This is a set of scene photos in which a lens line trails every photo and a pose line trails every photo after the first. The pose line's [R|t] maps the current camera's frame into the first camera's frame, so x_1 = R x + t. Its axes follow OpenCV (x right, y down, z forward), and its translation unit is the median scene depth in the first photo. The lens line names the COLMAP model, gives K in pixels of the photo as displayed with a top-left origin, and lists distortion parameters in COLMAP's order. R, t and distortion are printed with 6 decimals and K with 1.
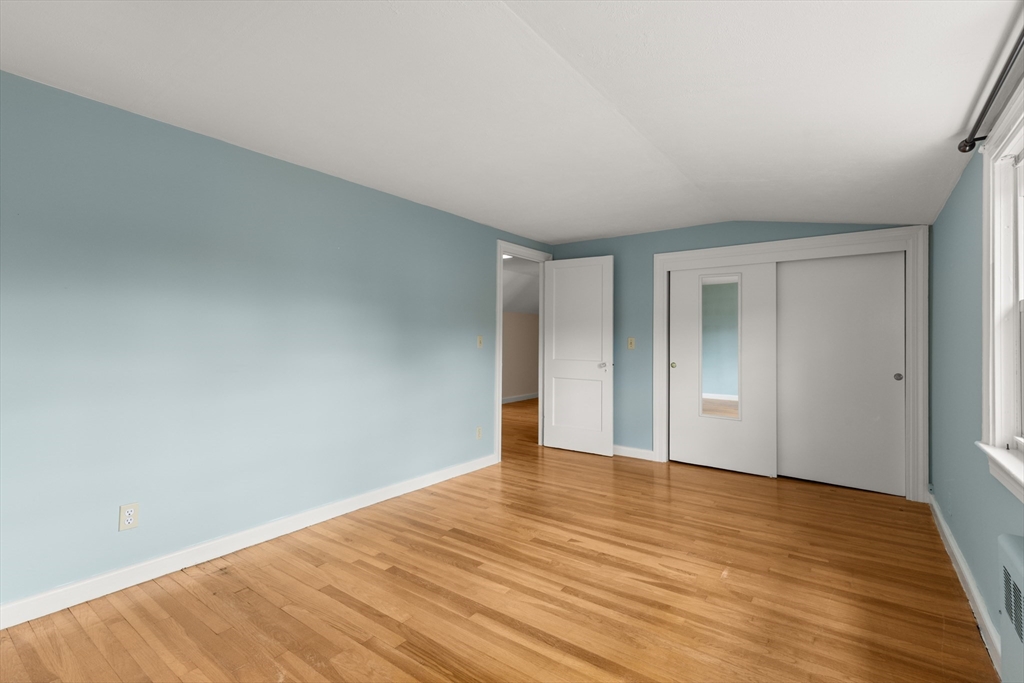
lens RADIAL K [[465.0, 0, 518.1], [0, 465.0, 339.0], [0, 0, 1]] dist [0.015430, 0.000457]
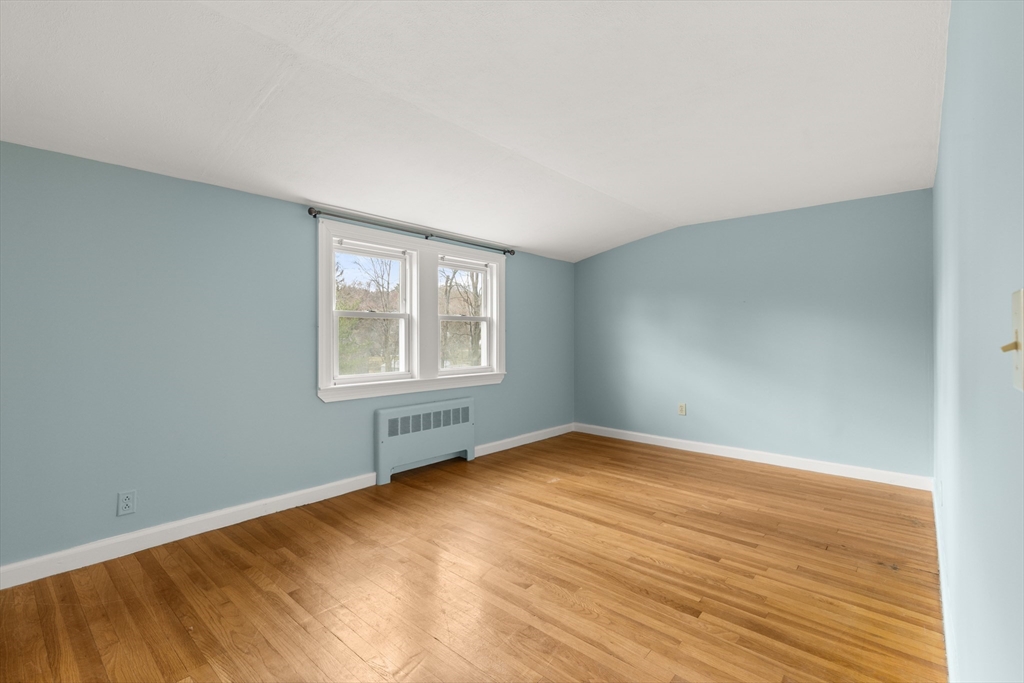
lens RADIAL K [[465.0, 0, 519.4], [0, 465.0, 339.5], [0, 0, 1]] dist [0.015430, 0.000457]
pose [[-0.996753, -0.008734, 0.080043, 0.079907], [-0.008778, 0.999961, -0.000193, 0.022820], [-0.080038, -0.000895, -0.996791, 2.132831]]
